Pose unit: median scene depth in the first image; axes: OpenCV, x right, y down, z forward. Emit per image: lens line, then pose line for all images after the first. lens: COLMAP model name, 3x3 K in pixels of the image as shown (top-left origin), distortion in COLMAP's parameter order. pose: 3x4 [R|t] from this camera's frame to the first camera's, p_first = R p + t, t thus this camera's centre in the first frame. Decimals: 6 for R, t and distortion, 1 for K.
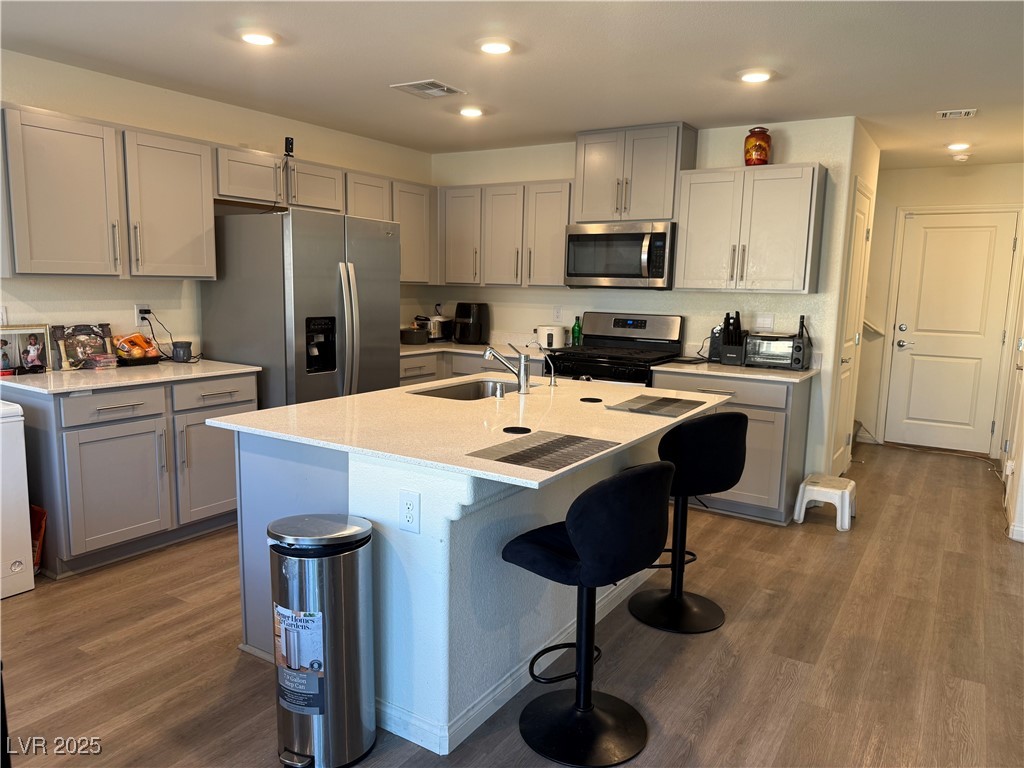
lens RADIAL K [[723.4, 0, 512.0], [0, 723.4, 384.0], [0, 0, 1]] dist [0.056619, -0.098852]
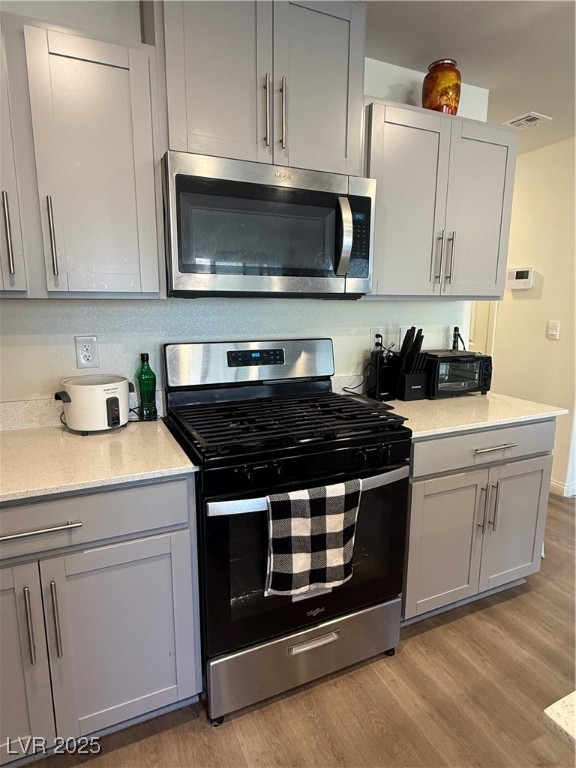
lens RADIAL K [[440.6, 0, 288.0], [0, 440.6, 384.0], [0, 0, 1]] dist [0.000223, 0.001767]
pose [[0.547525, -0.168977, 0.819550, -0.156418], [0.129407, 0.984715, 0.116577, -0.129821], [-0.826723, 0.042226, 0.561023, 0.997617]]
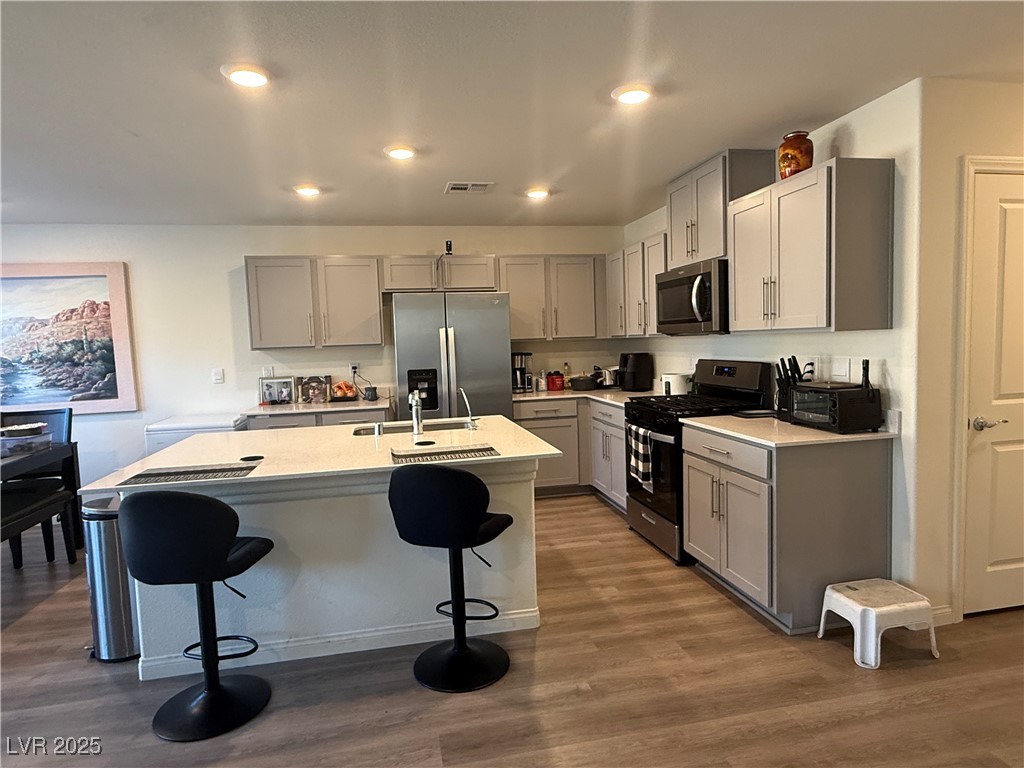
lens RADIAL K [[587.5, 0, 512.0], [0, 587.5, 384.0], [0, 0, 1]] dist [0.000223, 0.001767]
pose [[0.692287, 0.005832, -0.721598, 0.659390], [-0.050088, 0.997944, -0.039988, -0.030660], [0.719882, 0.063826, 0.691156, 0.369408]]
